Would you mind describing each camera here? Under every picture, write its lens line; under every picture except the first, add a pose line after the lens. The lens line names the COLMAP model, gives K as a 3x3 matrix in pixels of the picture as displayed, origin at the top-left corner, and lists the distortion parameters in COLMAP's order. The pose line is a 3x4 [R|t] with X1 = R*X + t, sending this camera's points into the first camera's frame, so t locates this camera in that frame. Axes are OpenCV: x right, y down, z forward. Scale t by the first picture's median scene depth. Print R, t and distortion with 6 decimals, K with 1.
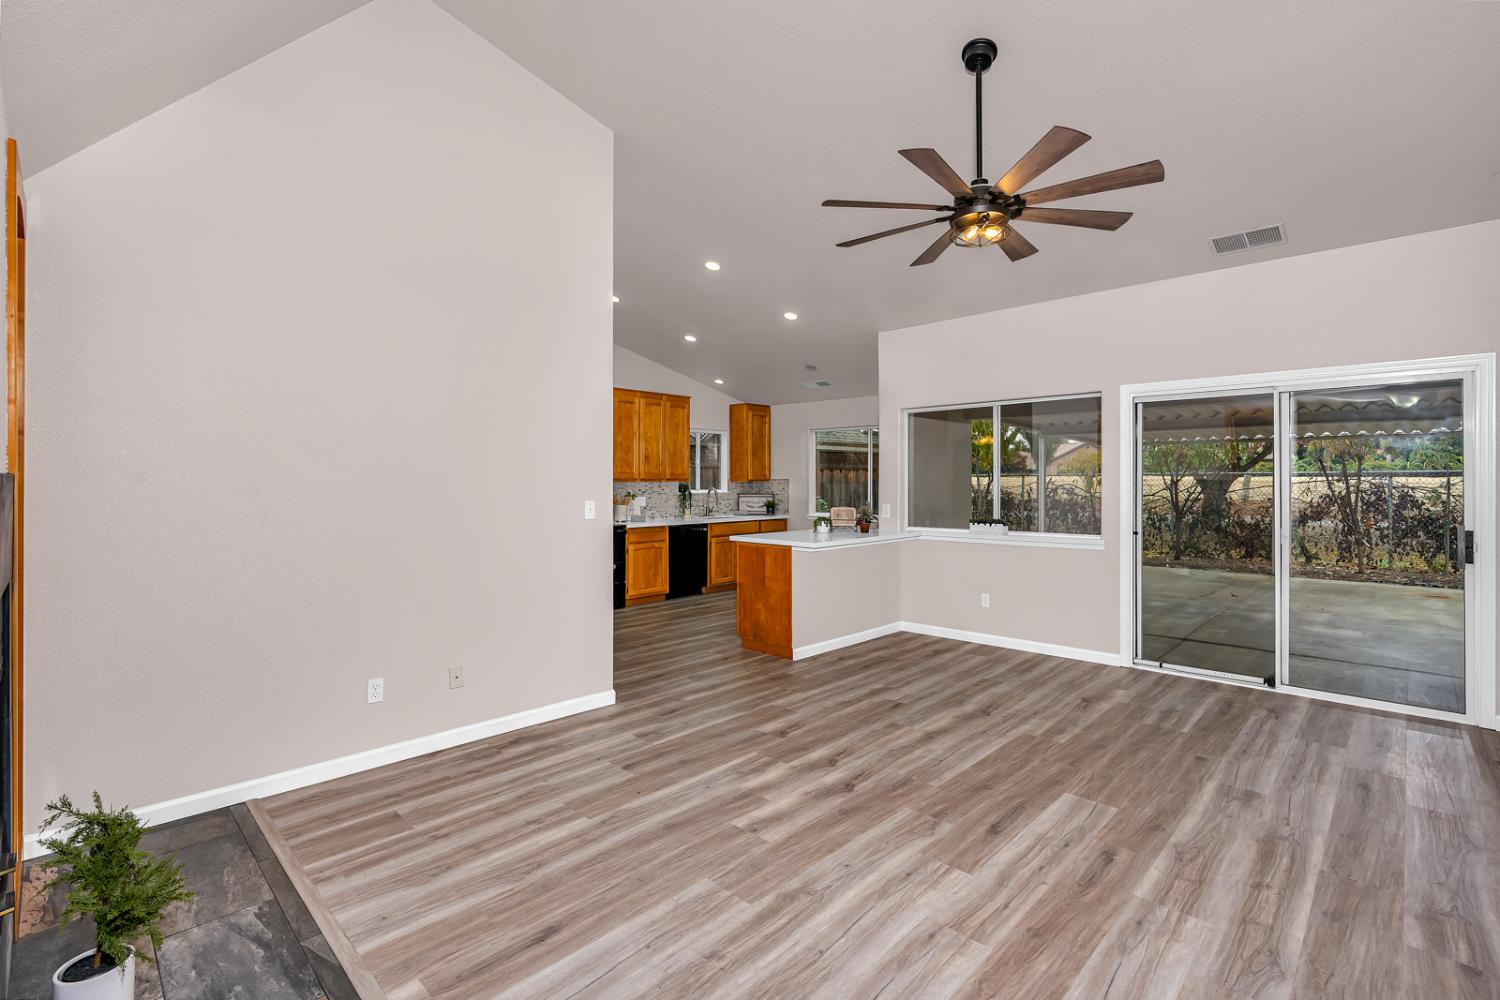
lens RADIAL K [[657.5, 0, 745.1], [0, 657.5, 480.7], [0, 0, 1]] dist [-0.001064, 0.000174]
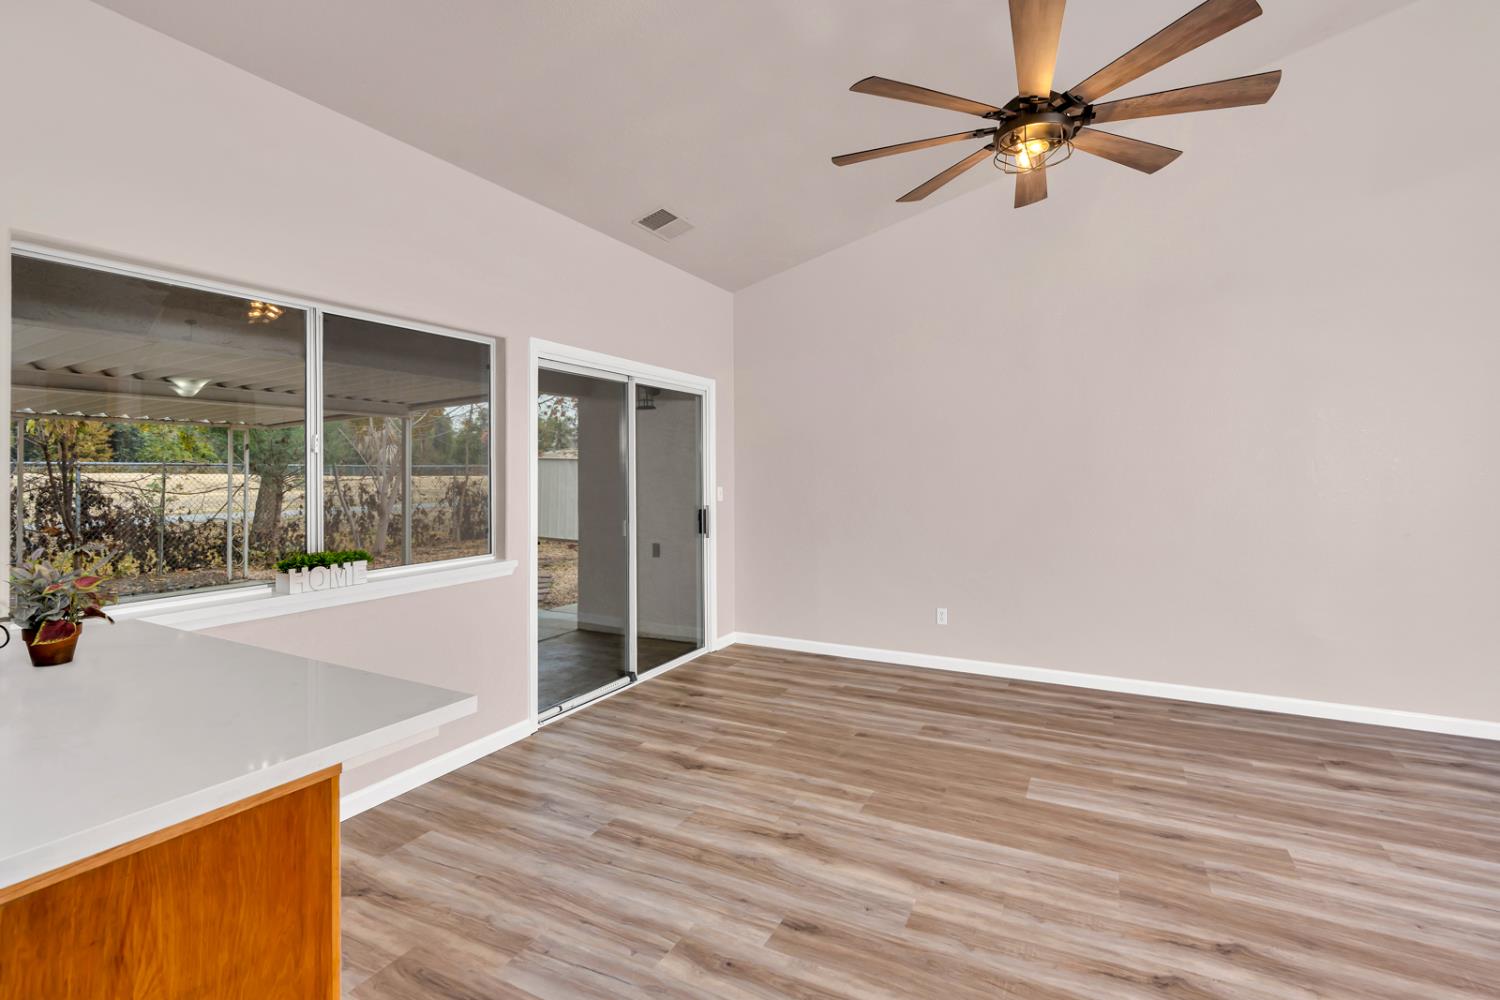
lens RADIAL K [[699.1, 0, 747.9], [0, 699.1, 471.7], [0, 0, 1]] dist [-0.002312, 0.001619]
pose [[-0.297682, 0.004620, 0.954654, -0.286161], [0.002066, 0.999989, -0.004195, 0.006729], [-0.954663, 0.000723, -0.297688, 1.349788]]
